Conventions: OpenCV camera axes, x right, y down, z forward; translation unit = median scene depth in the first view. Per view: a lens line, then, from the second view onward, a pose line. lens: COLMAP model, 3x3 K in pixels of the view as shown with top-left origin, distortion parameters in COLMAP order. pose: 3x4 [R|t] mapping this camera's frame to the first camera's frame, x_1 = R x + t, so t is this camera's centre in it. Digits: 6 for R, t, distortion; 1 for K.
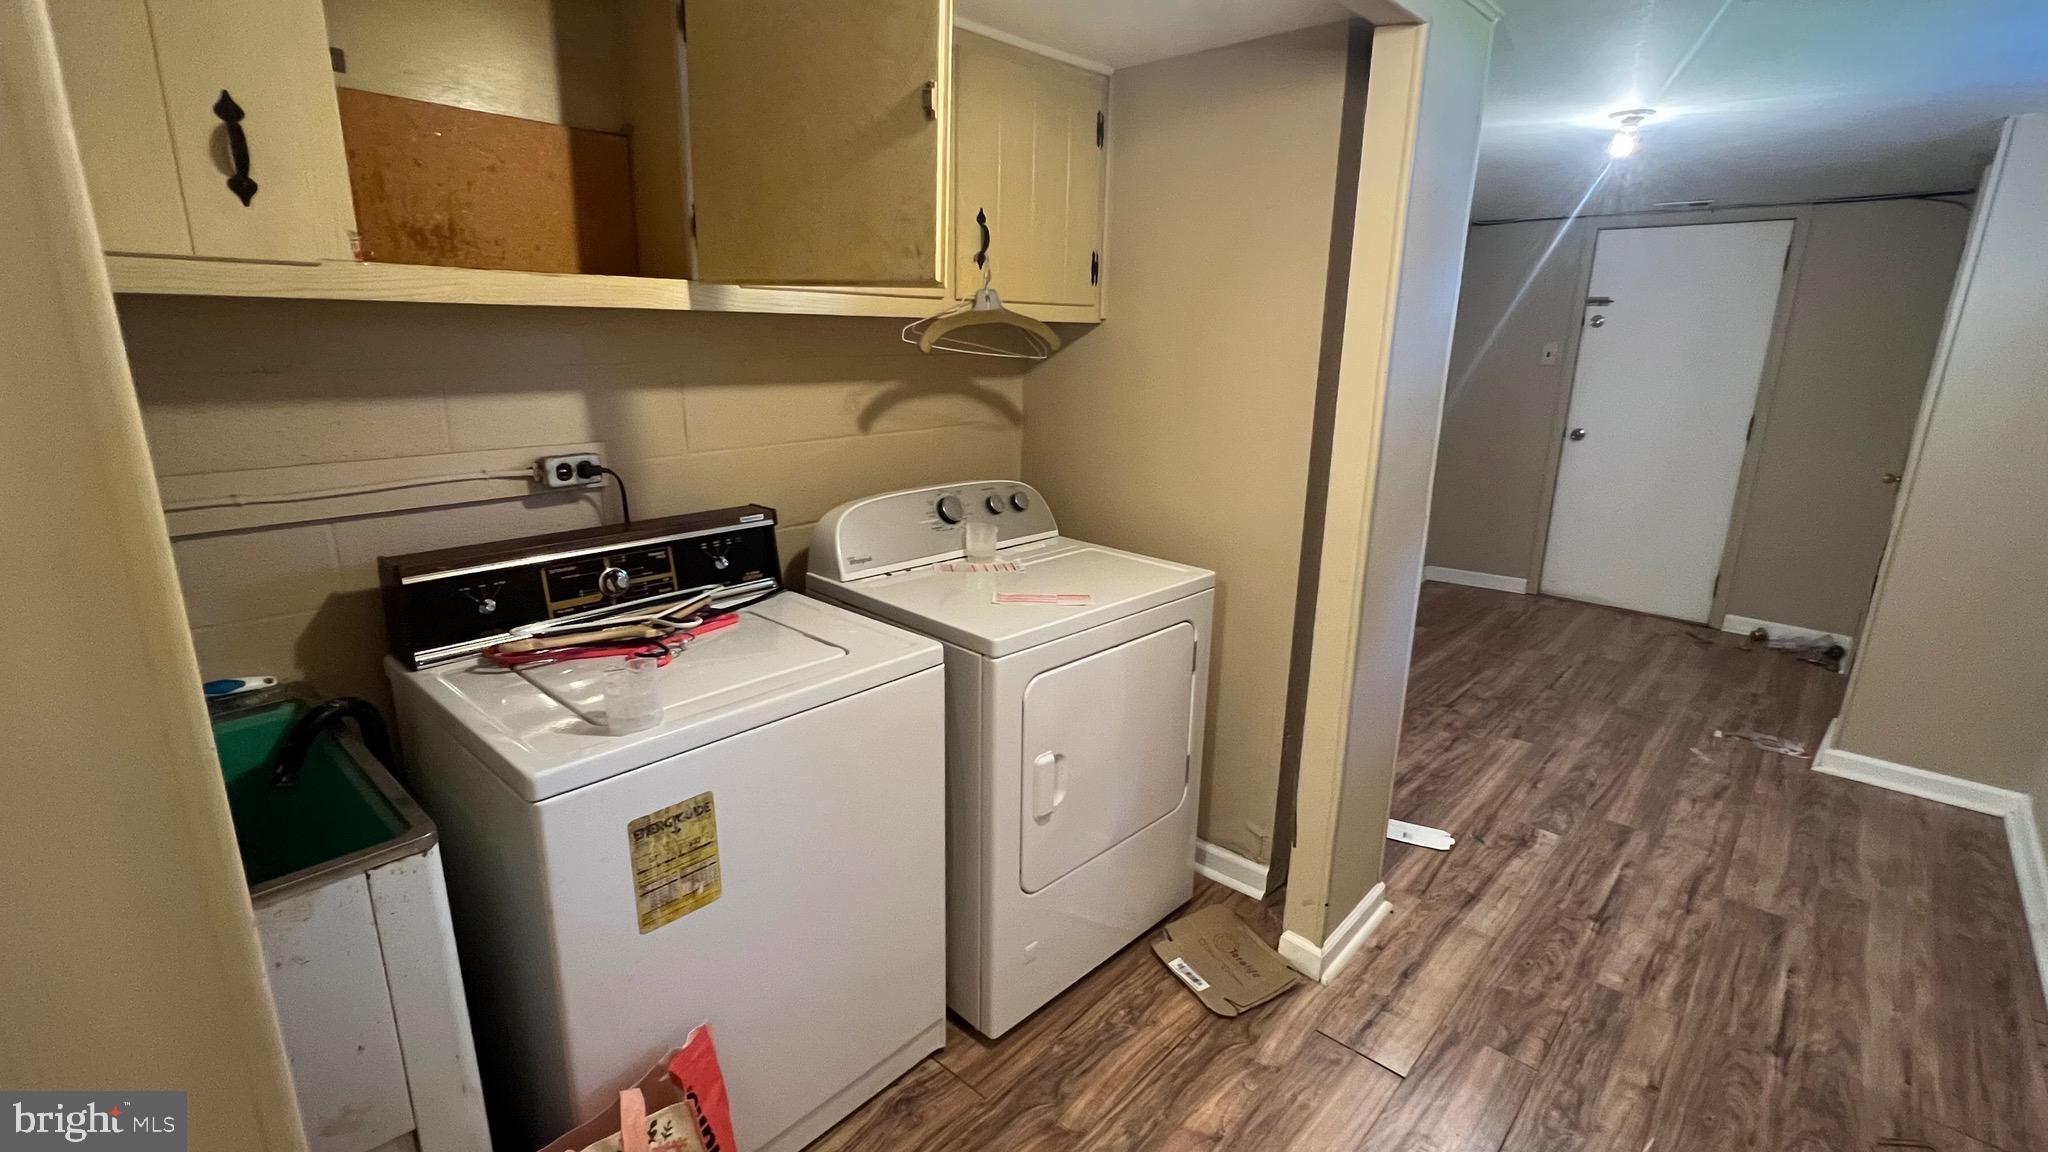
lens RADIAL K [[931.8, 0, 1024.0], [0, 931.8, 576.0], [0, 0, 1]] dist [0.001355, 0.000409]
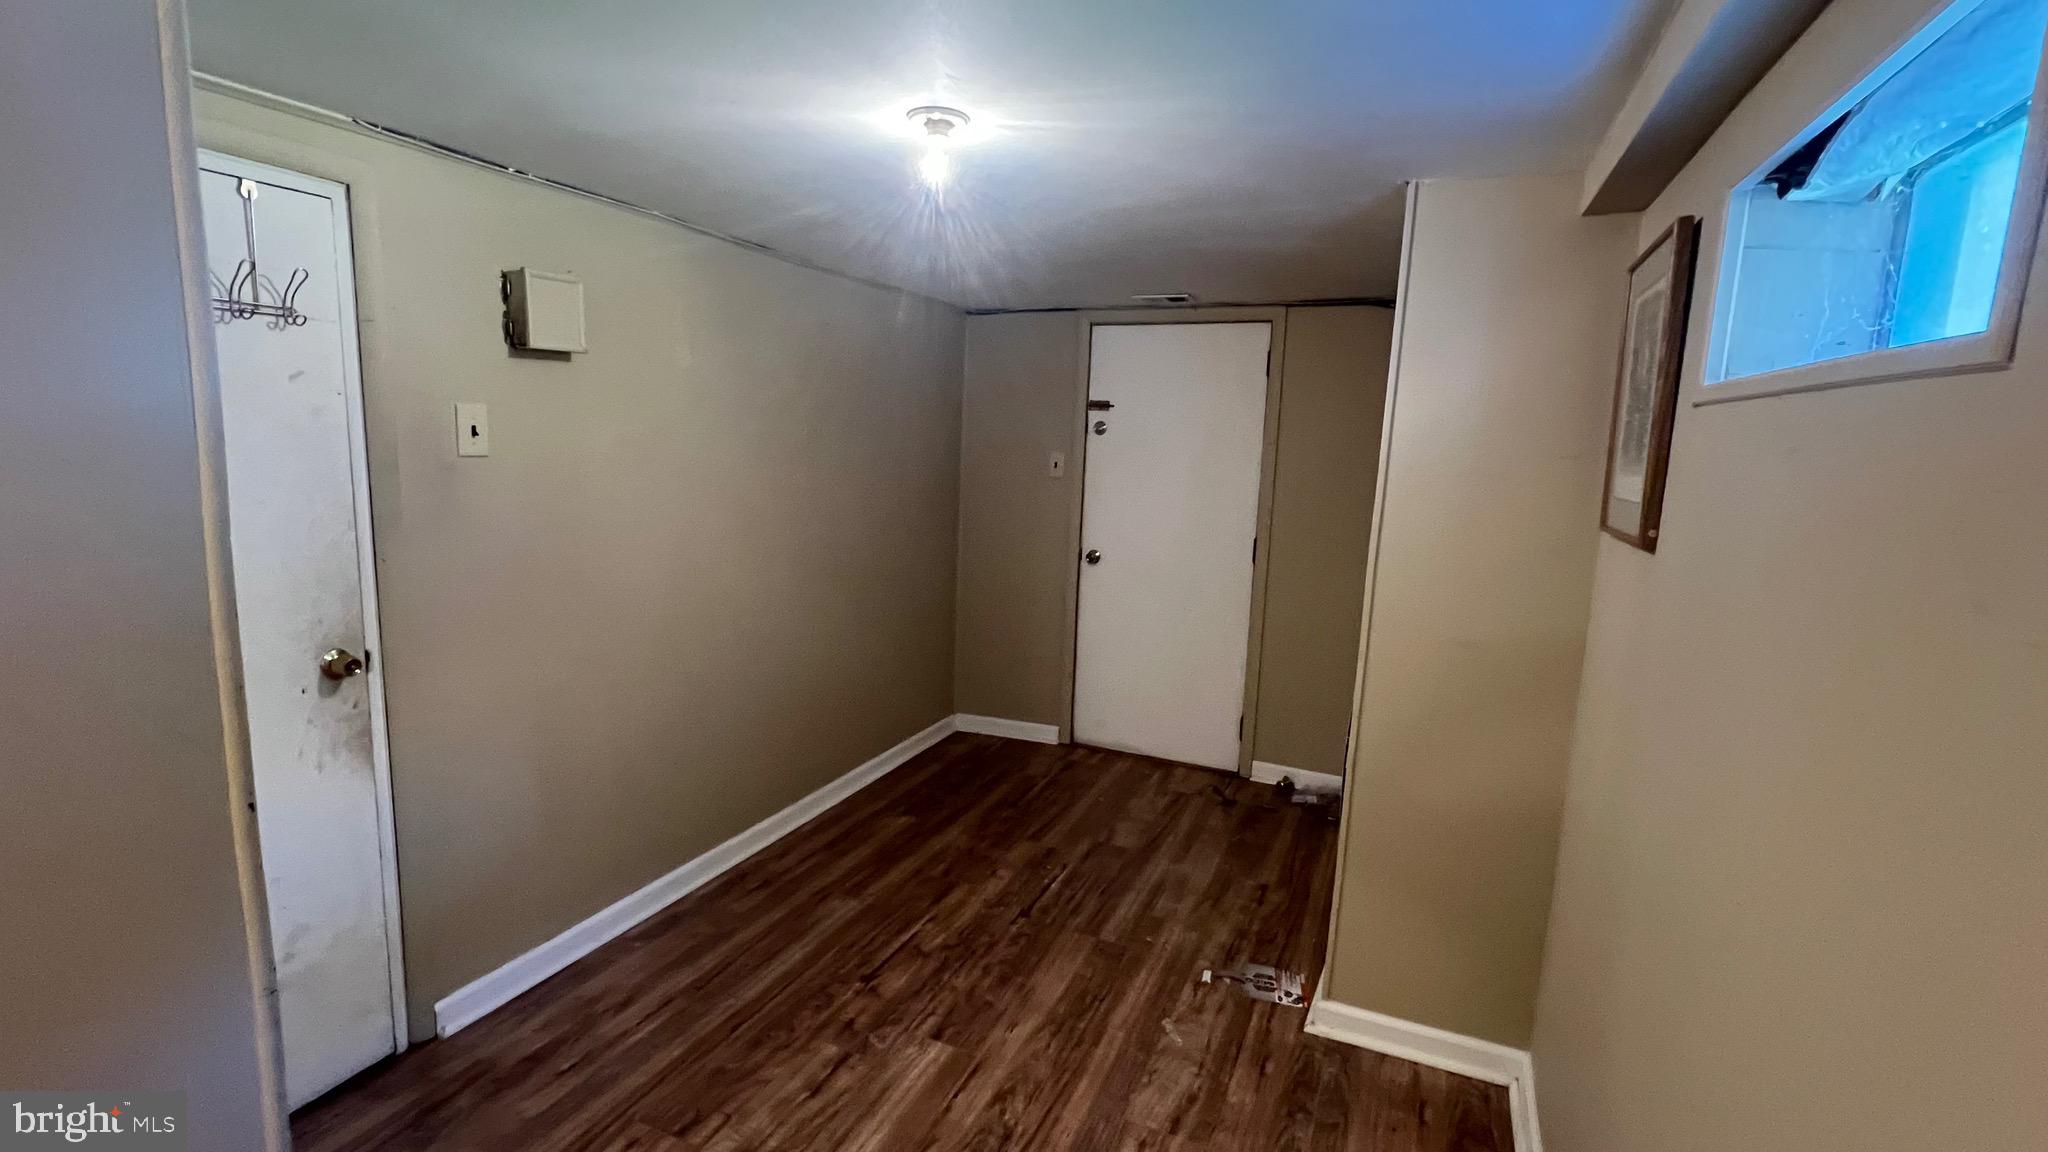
lens RADIAL K [[931.8, 0, 1024.0], [0, 931.8, 576.0], [0, 0, 1]] dist [0.001355, 0.000409]
pose [[0.947539, -0.032174, 0.318016, 0.308289], [0.063605, 0.994003, -0.088948, -0.073444], [-0.313247, 0.104509, 0.943904, 0.252386]]
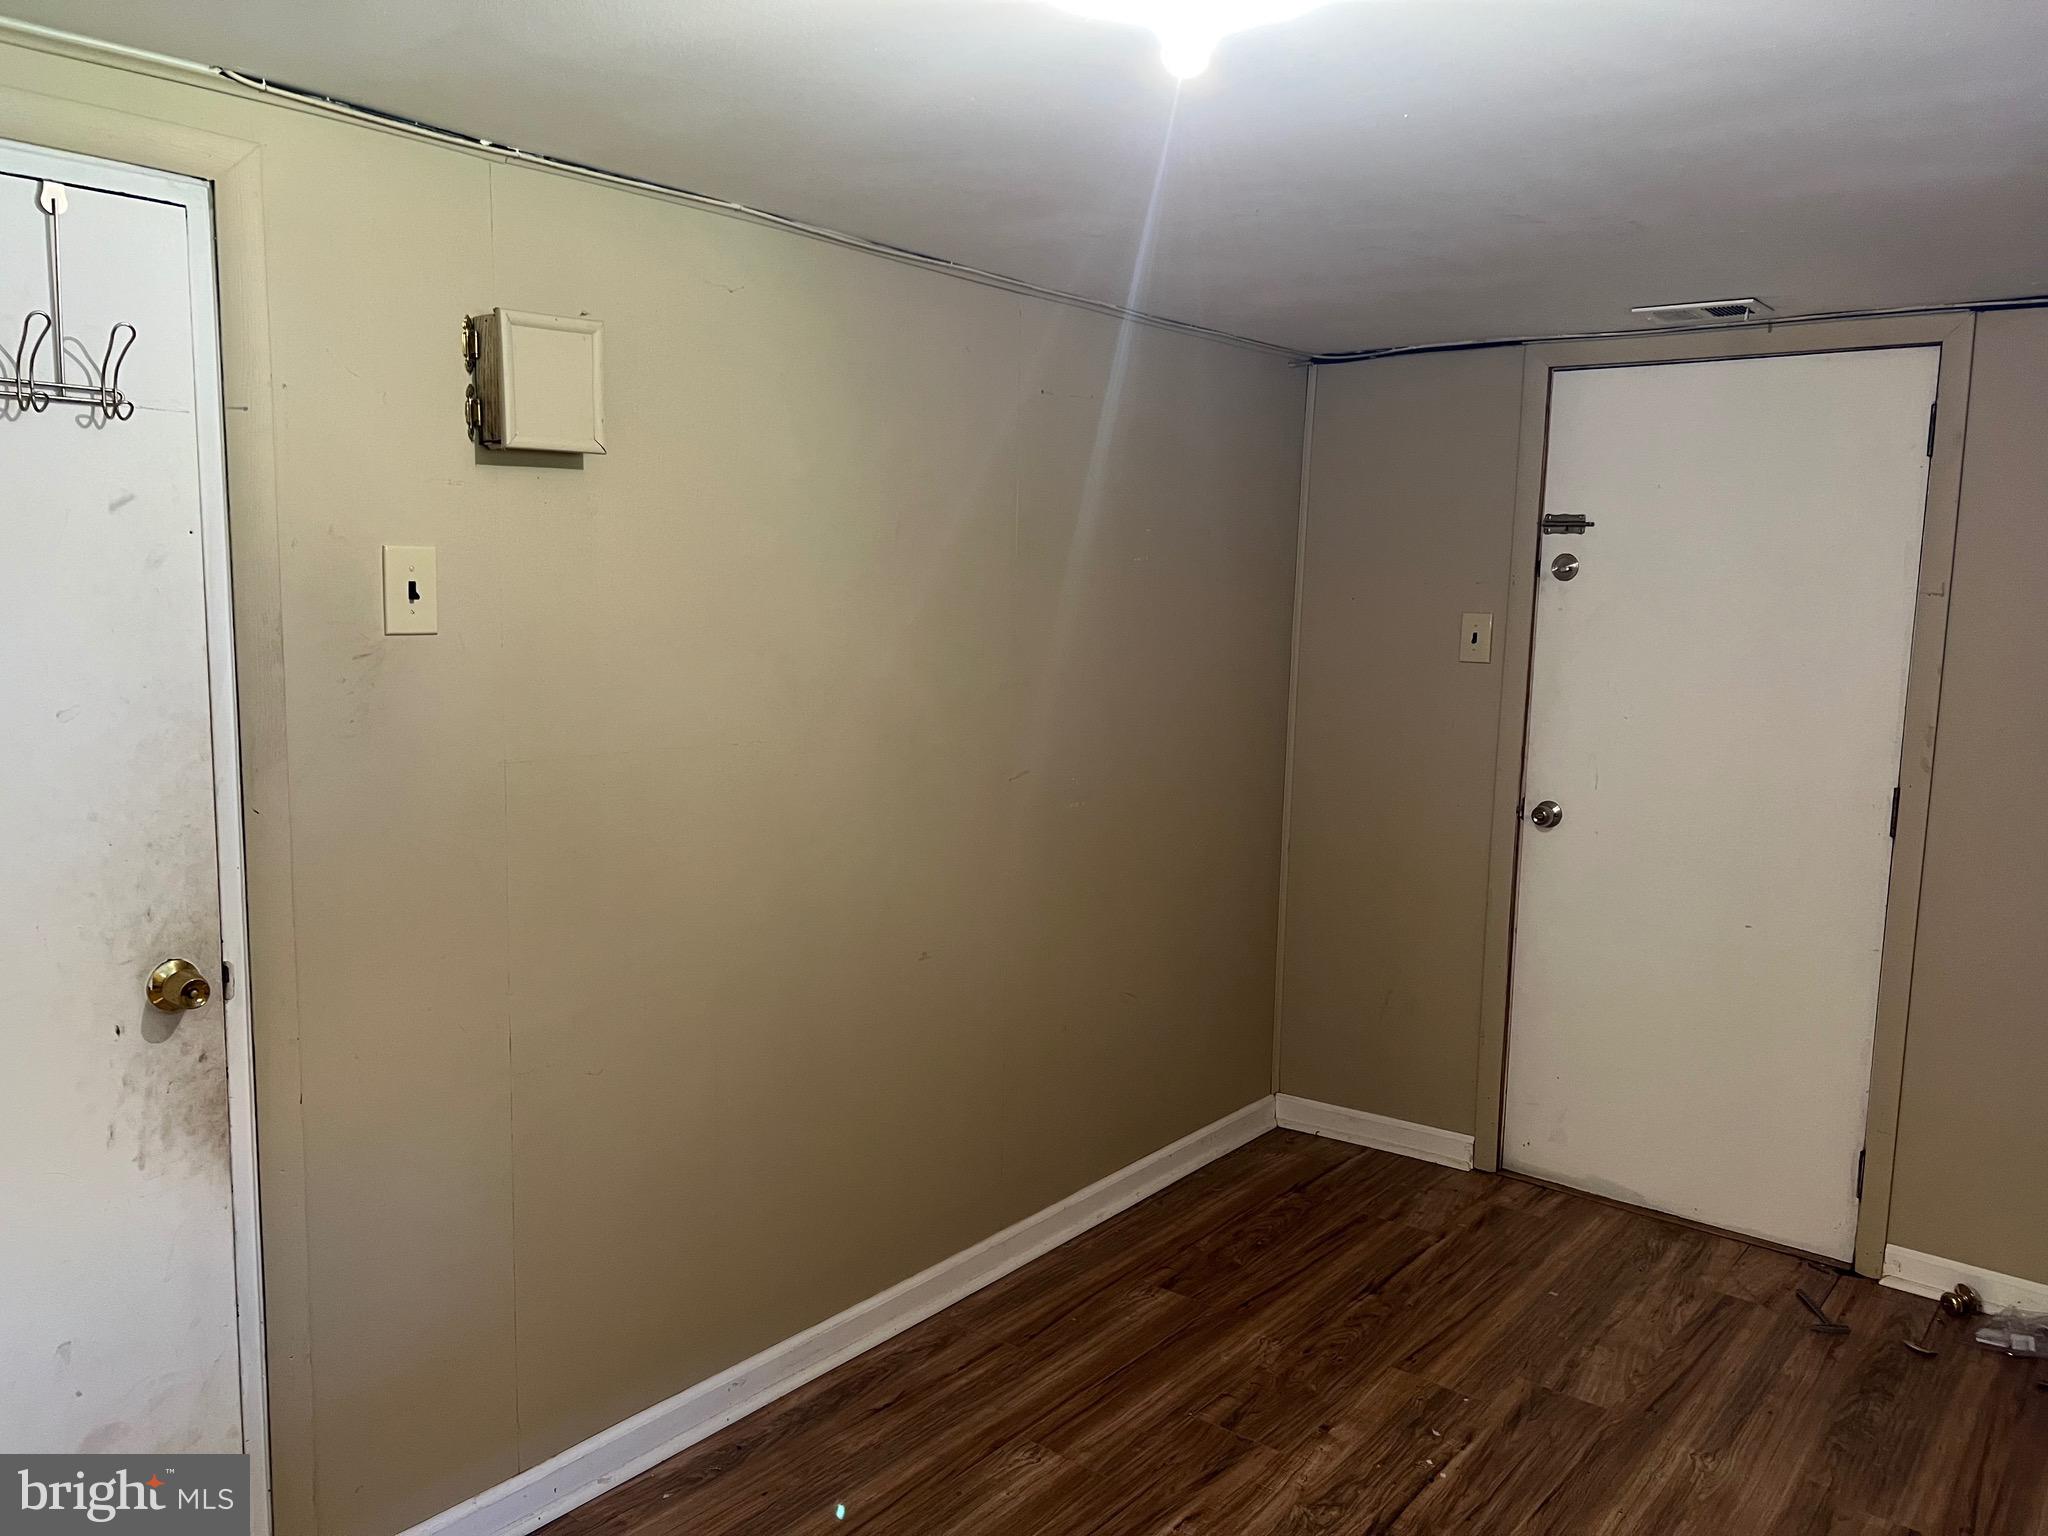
lens RADIAL K [[1576.1, 0, 1024.0], [0, 1576.1, 768.0], [0, 0, 1]] dist [0.052439, -0.056549]
pose [[0.997856, -0.003868, 0.065338, 0.348835], [0.012422, 0.991301, -0.131023, -0.091523], [-0.064263, 0.131554, 0.989224, 0.311883]]
